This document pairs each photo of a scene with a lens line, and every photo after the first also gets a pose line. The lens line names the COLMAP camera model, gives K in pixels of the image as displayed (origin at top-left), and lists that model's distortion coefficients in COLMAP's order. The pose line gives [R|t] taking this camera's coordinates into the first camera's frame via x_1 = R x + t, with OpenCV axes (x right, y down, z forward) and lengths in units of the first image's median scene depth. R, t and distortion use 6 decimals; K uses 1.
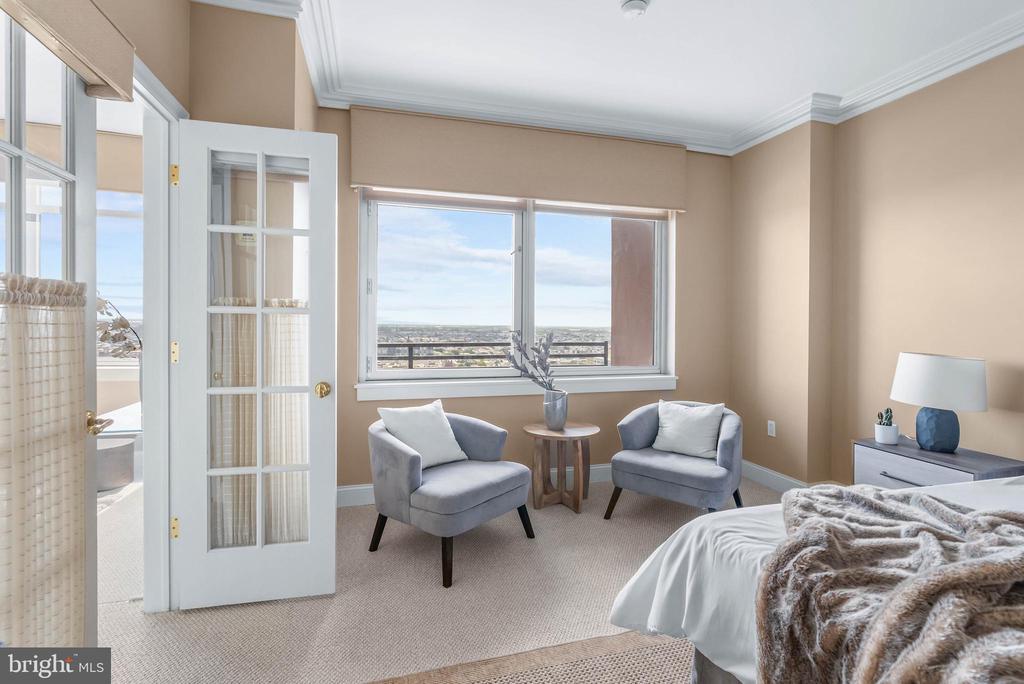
lens RADIAL K [[470.1, 0, 512.9], [0, 470.1, 332.9], [0, 0, 1]] dist [-0.014967, 0.003890]
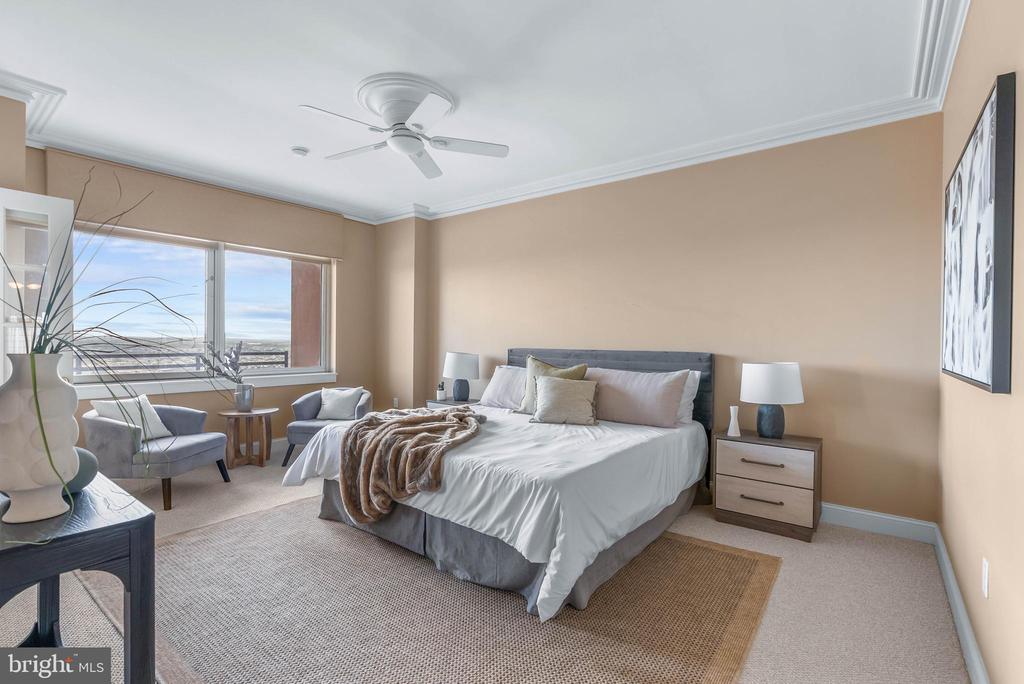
lens RADIAL K [[470.1, 0, 502.1], [0, 470.1, 341.0], [0, 0, 1]] dist [-0.014967, 0.003890]
pose [[0.815603, 0.000123, 0.578612, -0.090833], [0.006799, 0.999929, -0.009796, 0.013571], [-0.578572, 0.011924, 0.815544, -0.587703]]
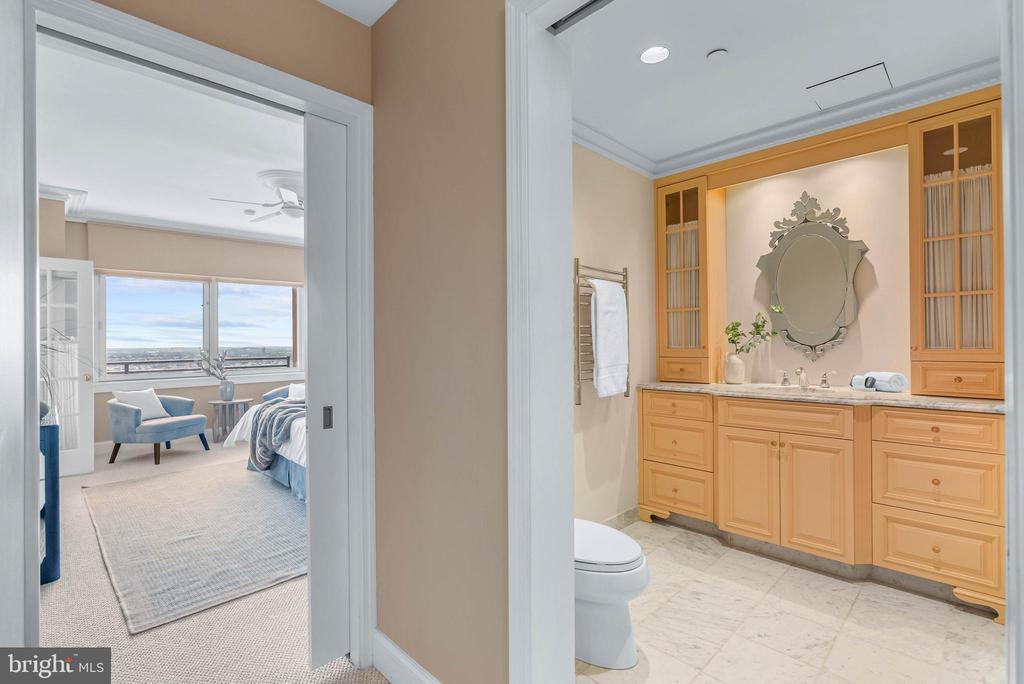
lens RADIAL K [[470.1, 0, 506.0], [0, 470.1, 336.5], [0, 0, 1]] dist [-0.014967, 0.003890]
pose [[0.881599, -0.013979, 0.471792, 0.195968], [0.030464, 0.999162, -0.027322, 0.030200], [-0.471015, 0.038460, 0.881286, -1.212504]]
